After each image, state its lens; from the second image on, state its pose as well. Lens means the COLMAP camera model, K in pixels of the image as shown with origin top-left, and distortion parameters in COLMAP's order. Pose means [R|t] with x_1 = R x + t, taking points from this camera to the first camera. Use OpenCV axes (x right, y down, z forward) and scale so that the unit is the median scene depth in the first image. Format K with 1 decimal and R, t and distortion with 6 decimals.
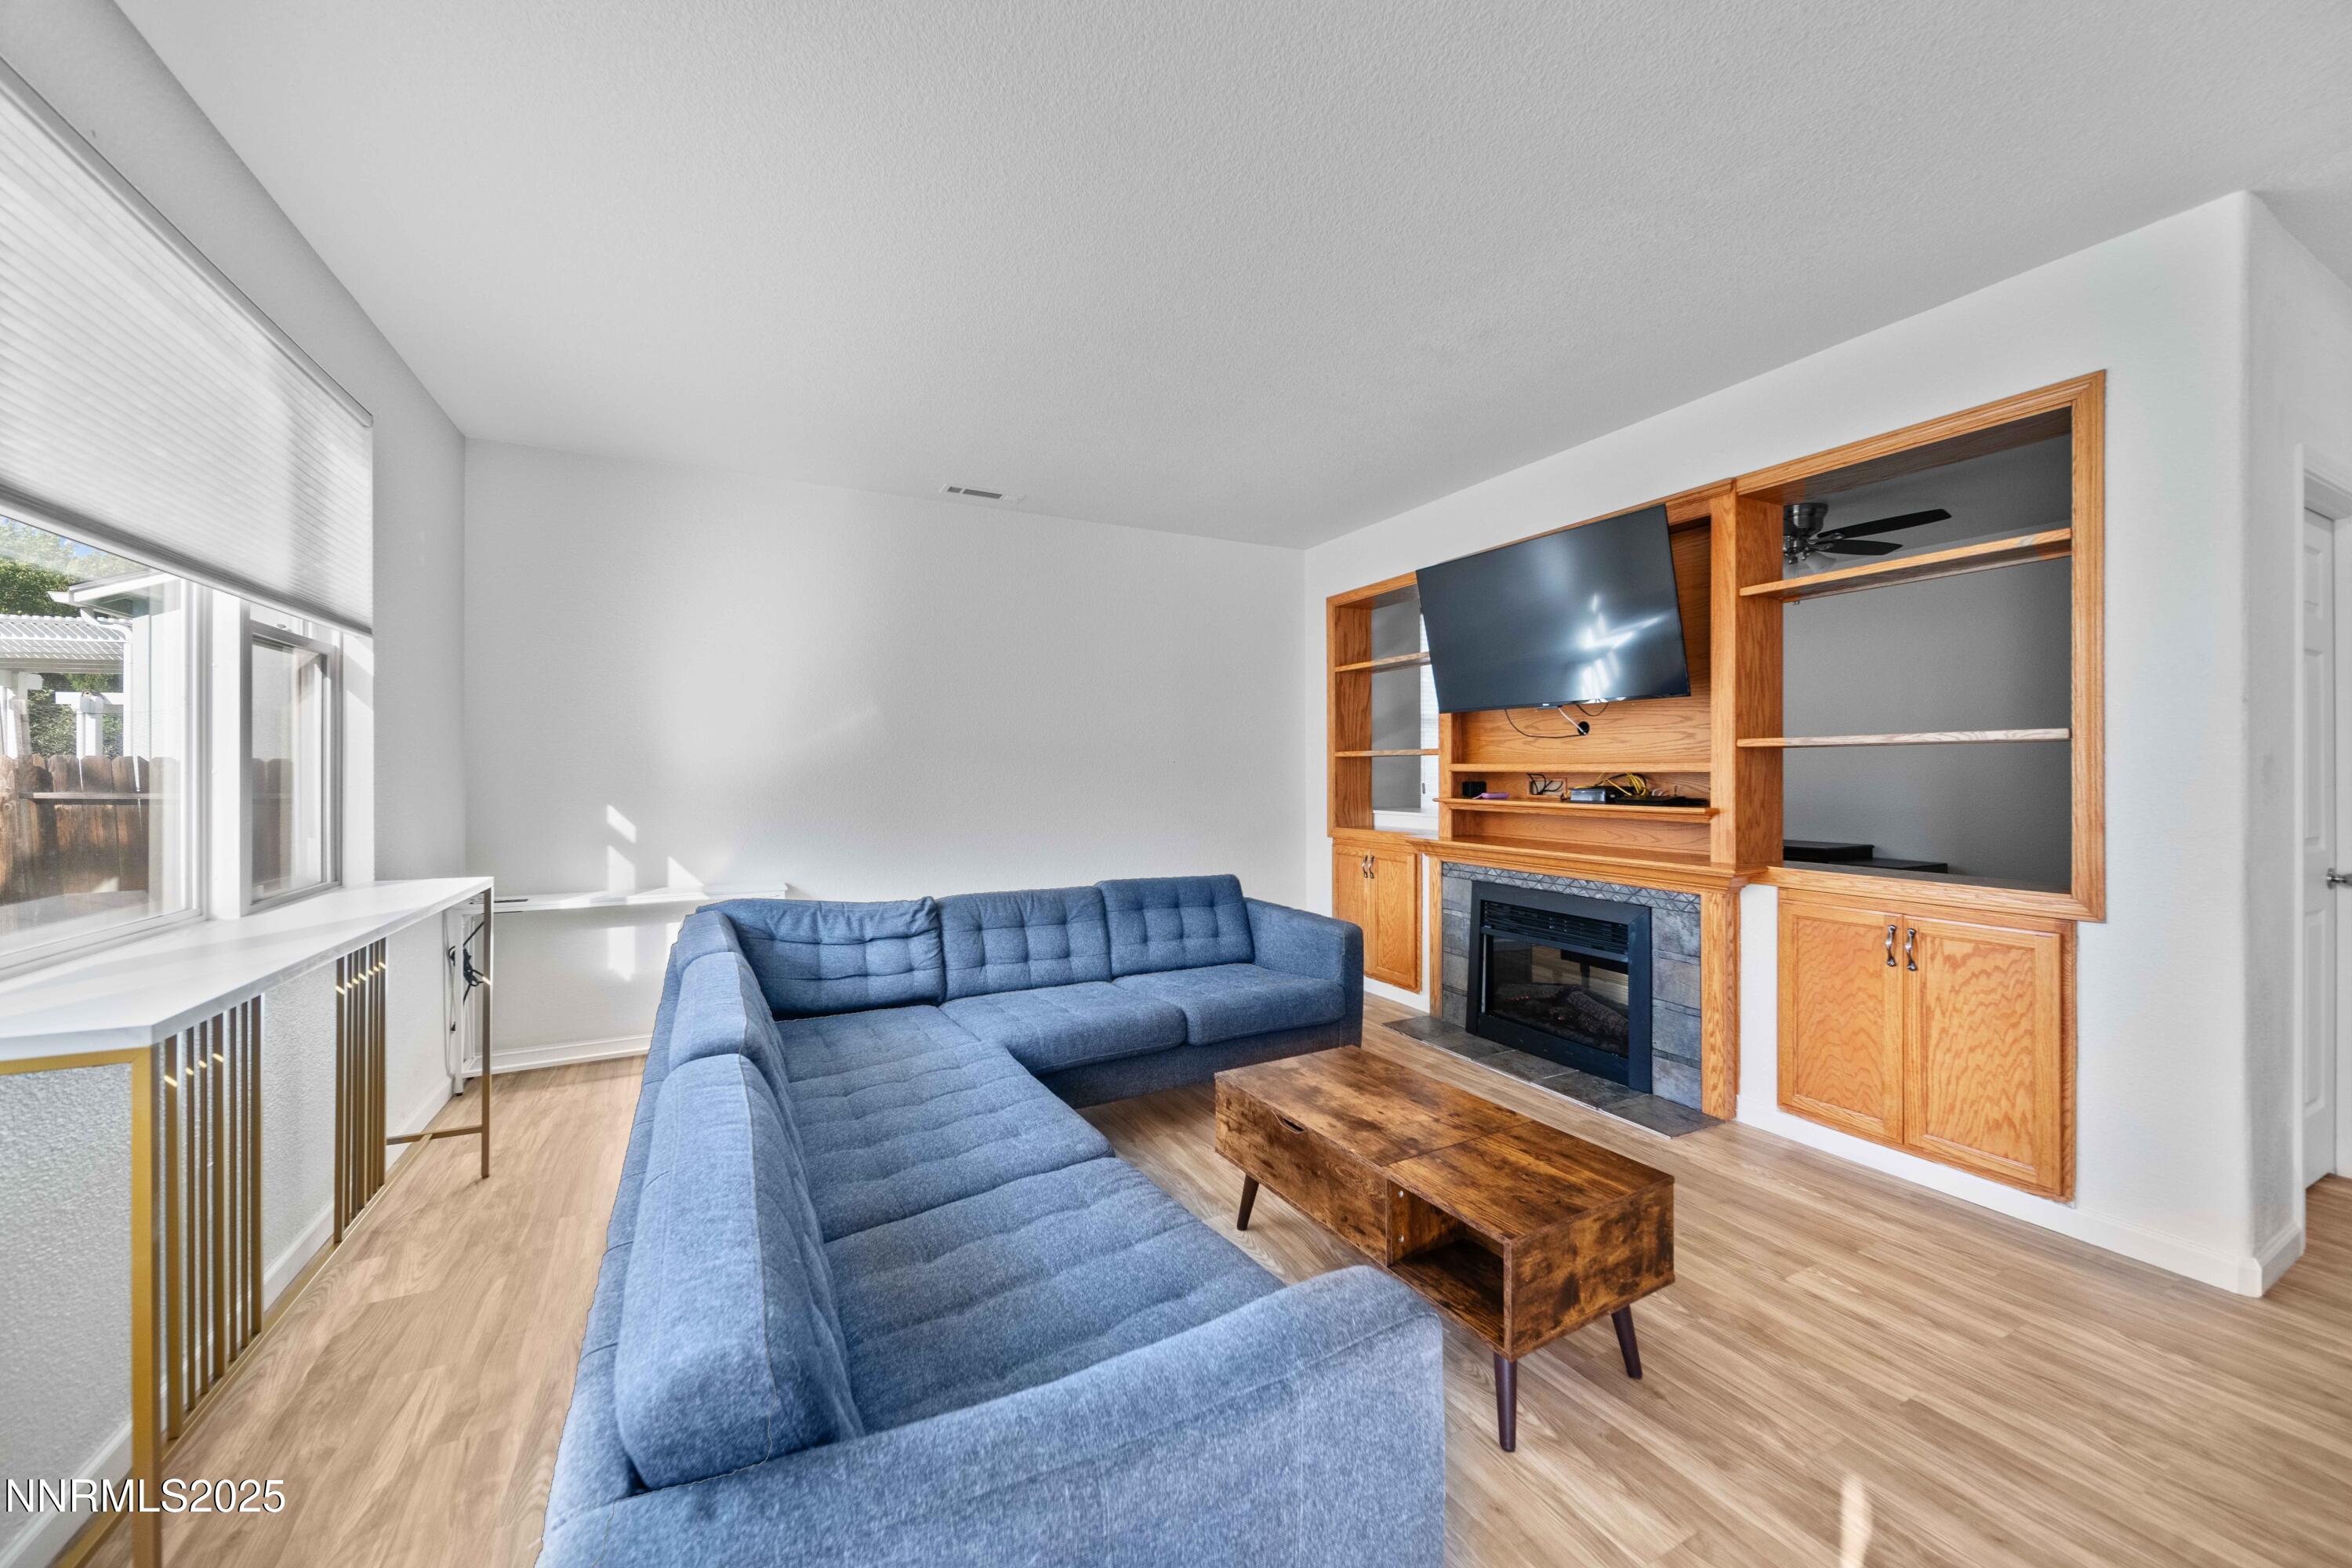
lens RADIAL K [[840.5, 0, 1118.6], [0, 840.5, 771.4], [0, 0, 1]] dist [-0.000107, 0.000128]
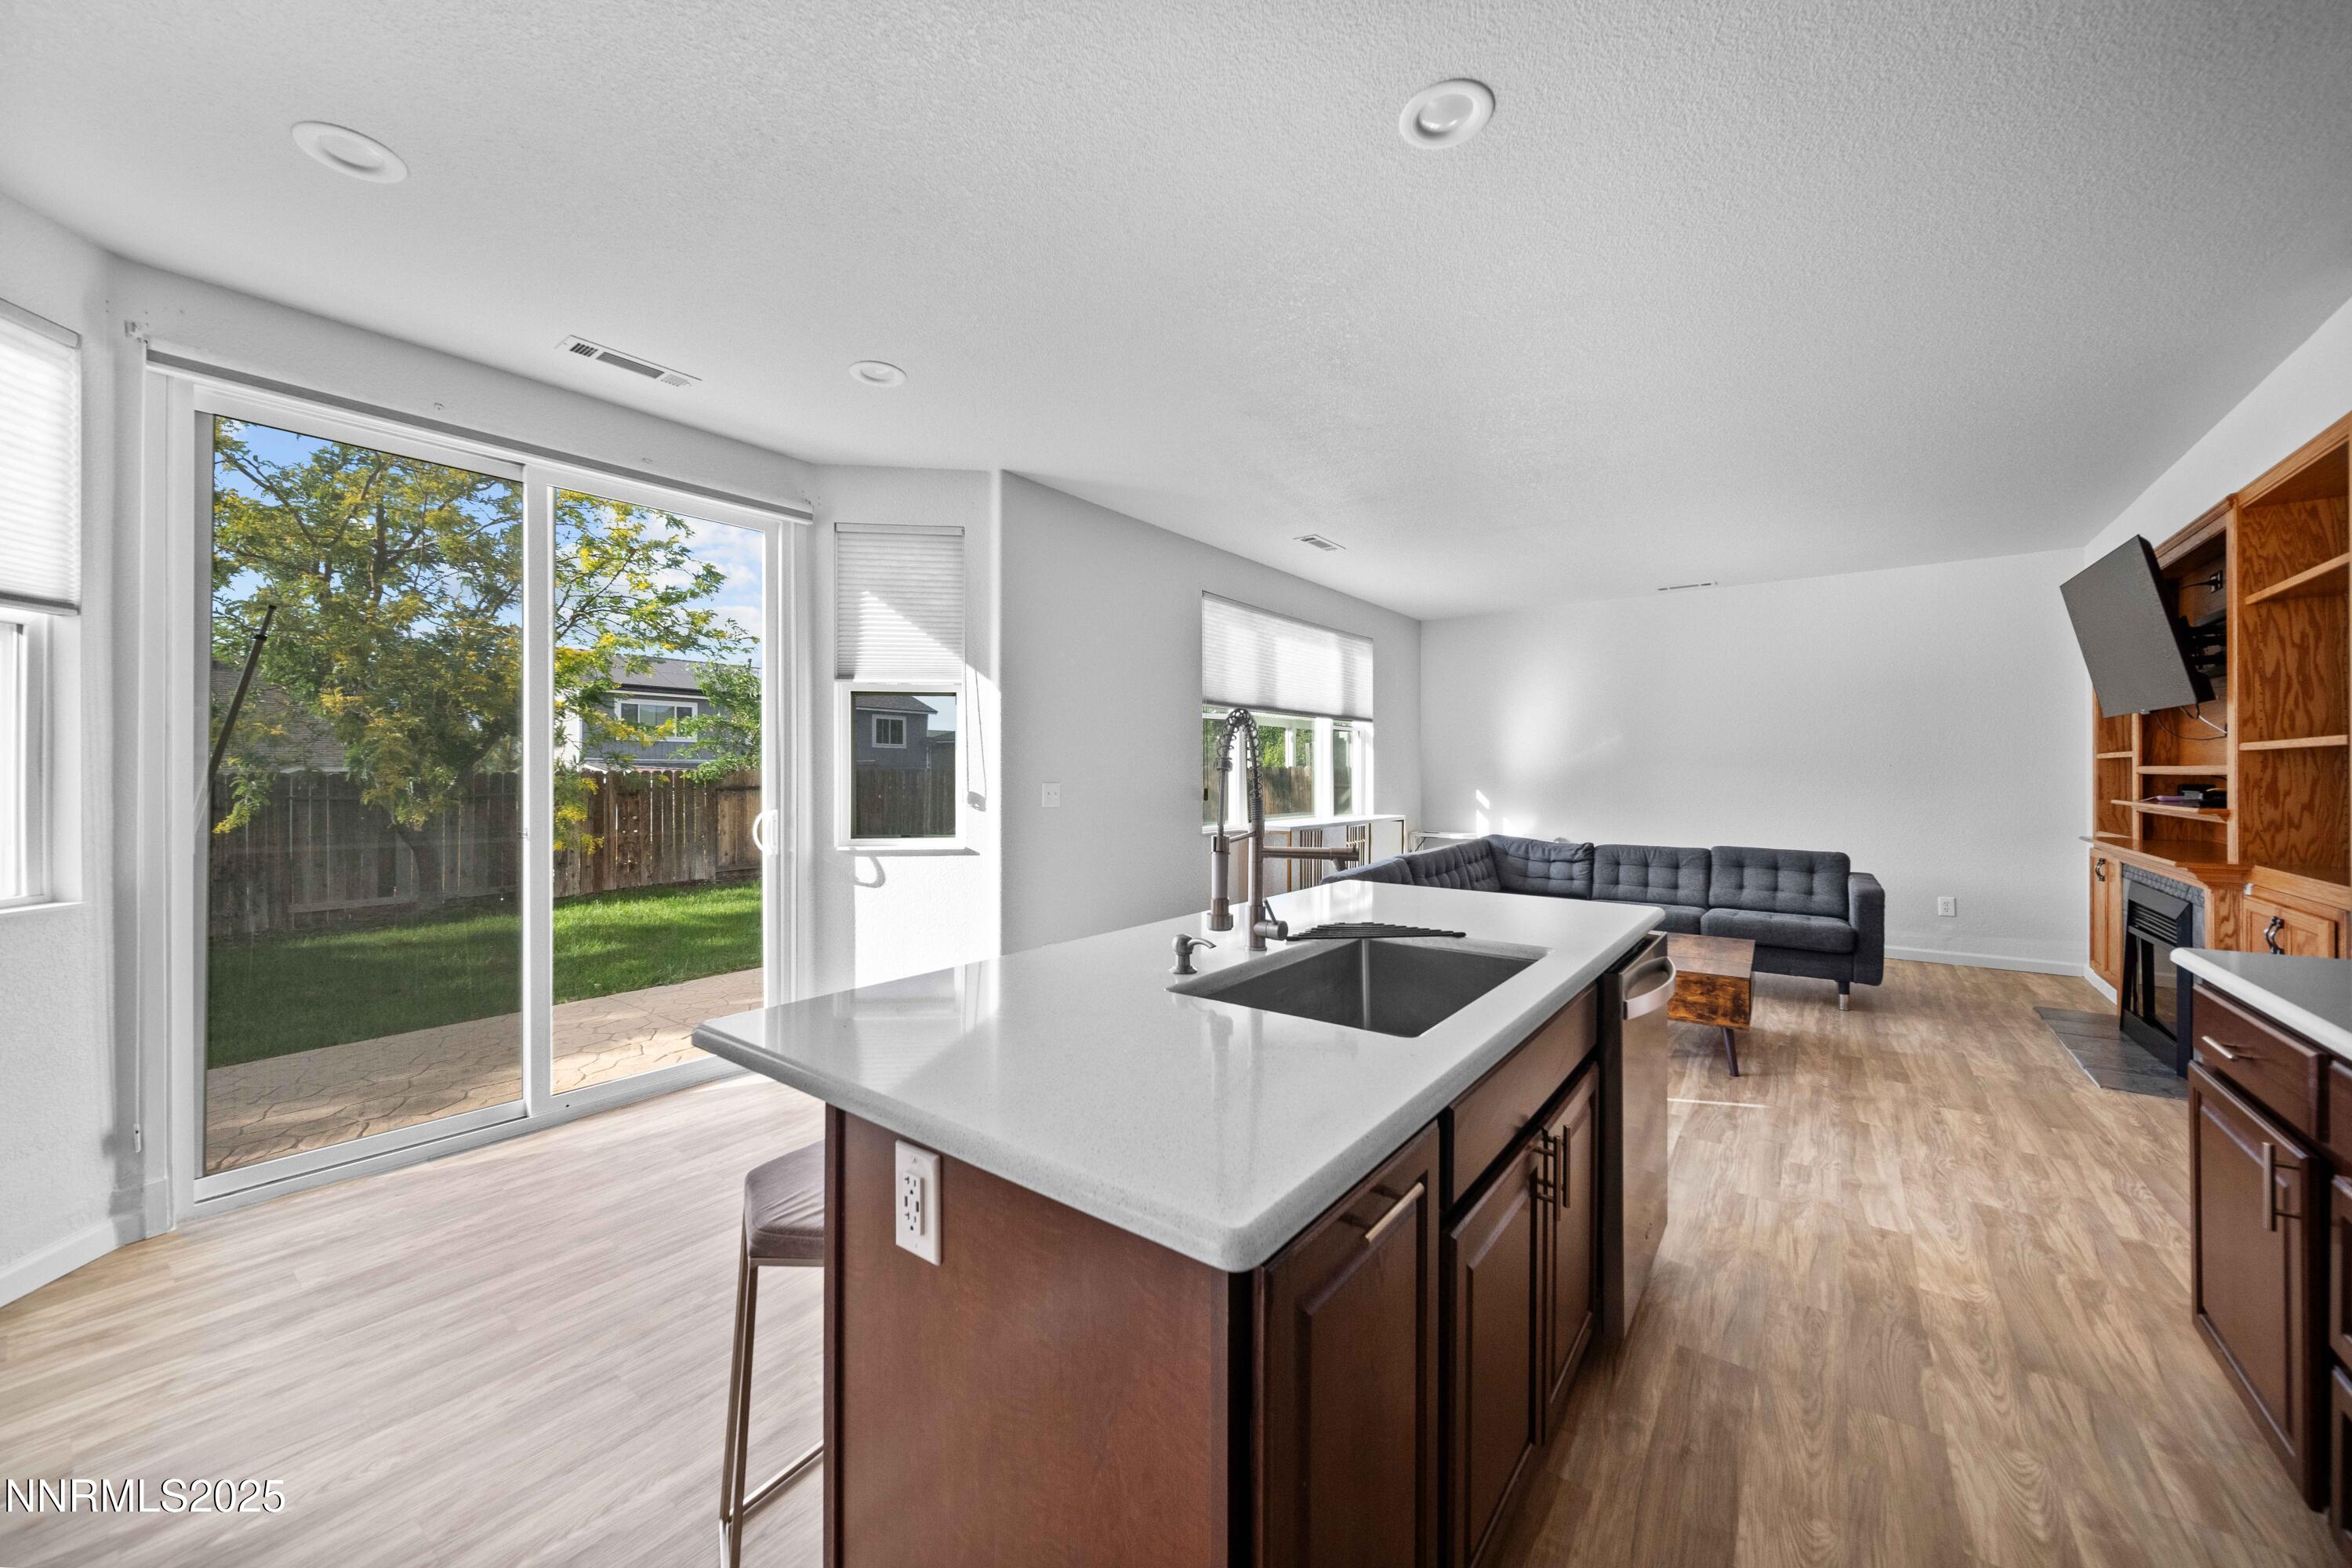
lens RADIAL K [[840.5, 0, 1180.0], [0, 840.5, 775.0], [0, 0, 1]] dist [-0.000107, 0.000128]
pose [[0.441587, 0.001807, -0.897217, 1.060337], [0.000115, 0.999998, 0.002070, -0.001107], [0.897218, -0.001017, 0.441586, -0.621551]]
